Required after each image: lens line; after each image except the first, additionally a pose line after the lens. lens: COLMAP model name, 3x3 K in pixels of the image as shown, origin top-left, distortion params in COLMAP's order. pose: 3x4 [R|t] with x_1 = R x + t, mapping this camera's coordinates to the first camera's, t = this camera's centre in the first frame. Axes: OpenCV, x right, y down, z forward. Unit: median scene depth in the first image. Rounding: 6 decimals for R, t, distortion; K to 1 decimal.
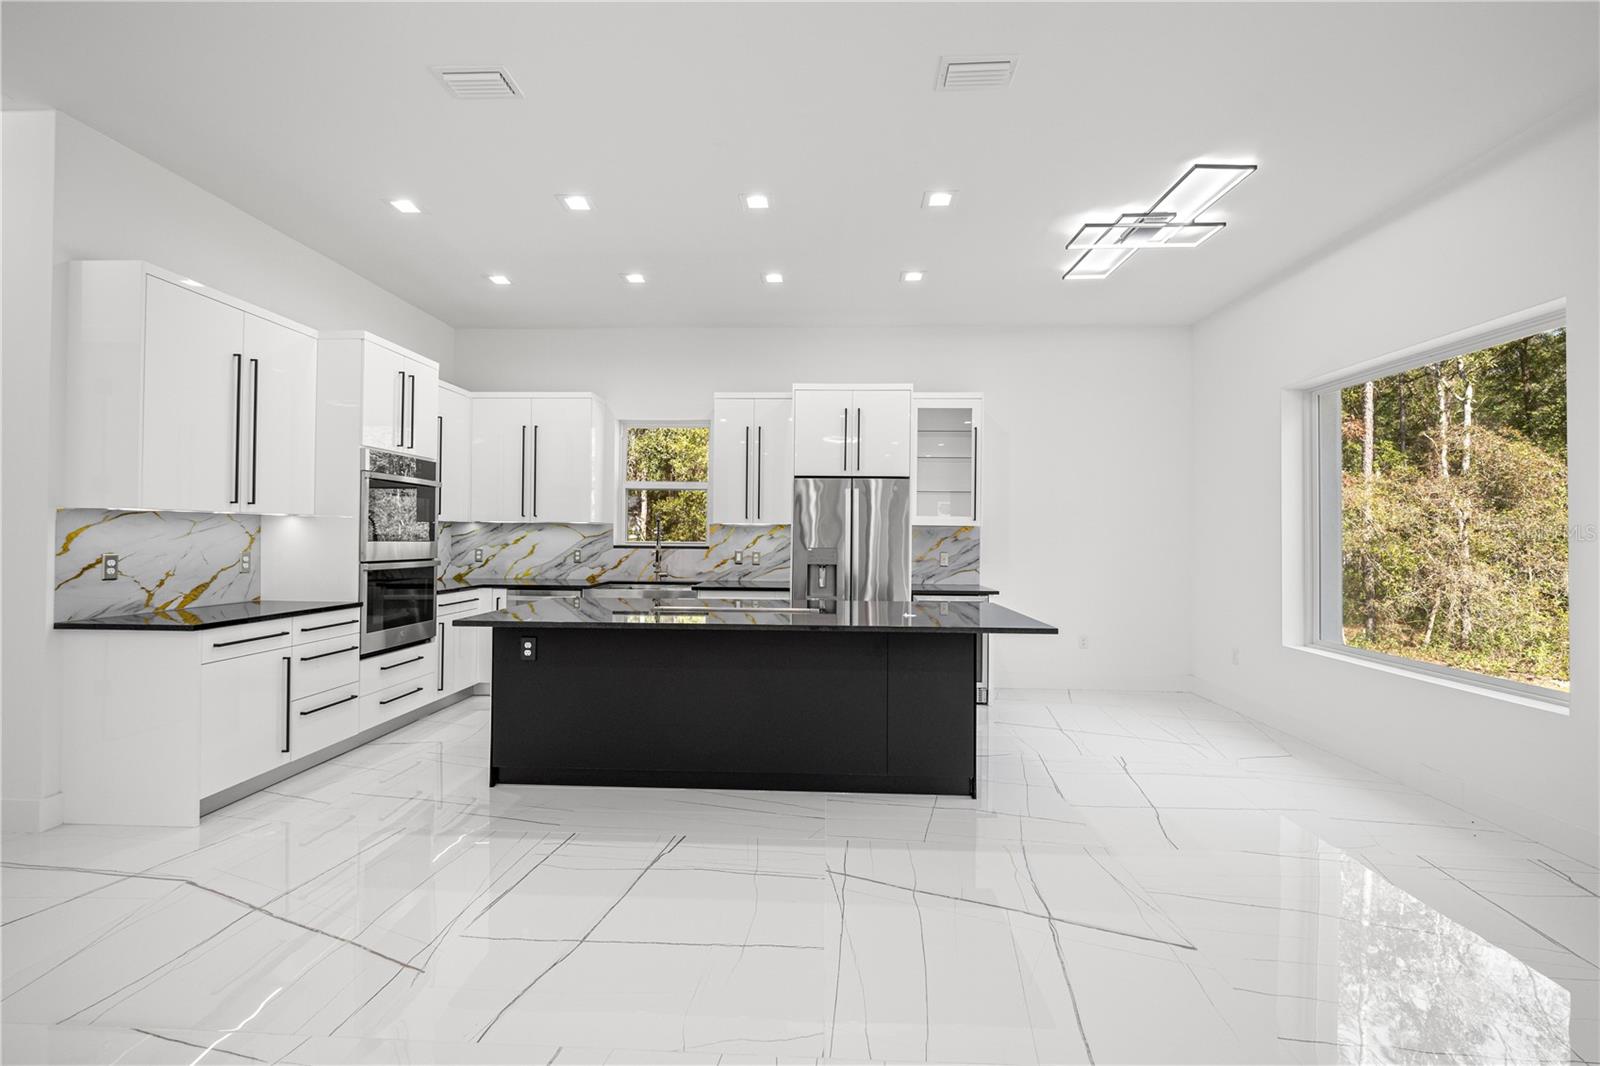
lens RADIAL K [[668.2, 0, 800.0], [0, 668.2, 533.0], [0, 0, 1]] dist [0.000436, 0.000017]
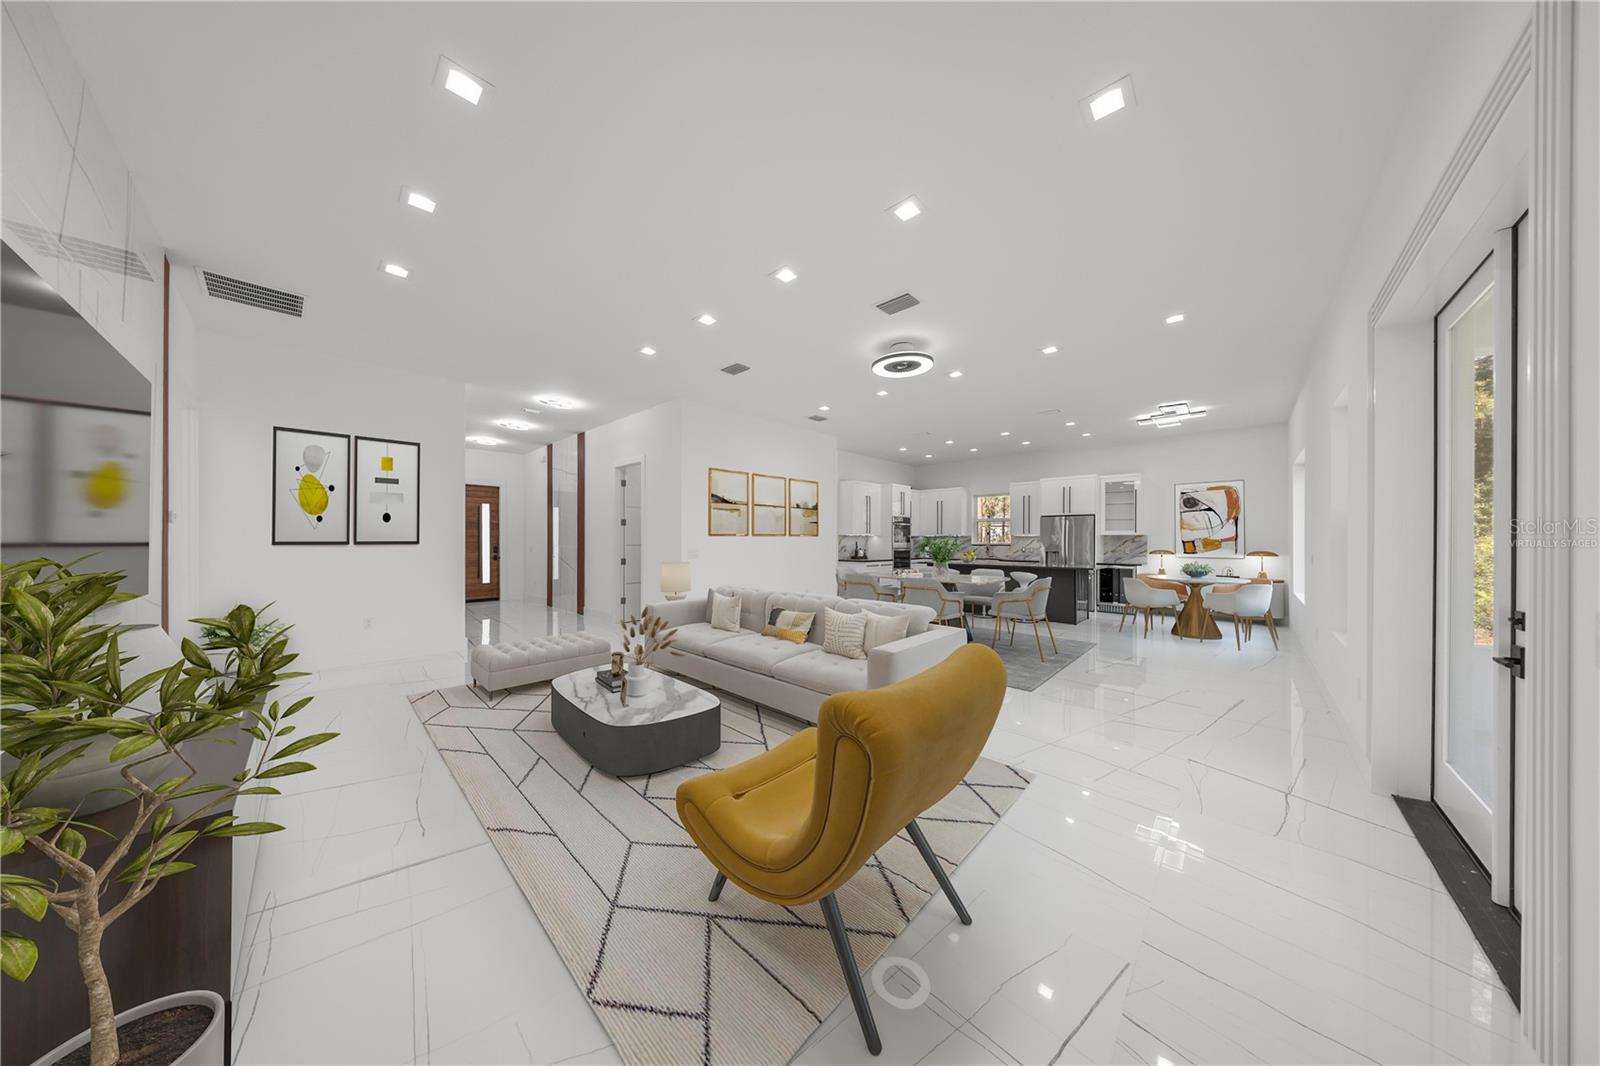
lens RADIAL K [[458.5, 0, 799.7], [0, 458.5, 537.9], [0, 0, 1]] dist [-0.000014, -0.000008]
pose [[0.757040, -0.009247, -0.653304, 0.463887], [0.007501, 0.999957, -0.005462, -0.002099], [0.653326, -0.000766, 0.757076, -0.957348]]
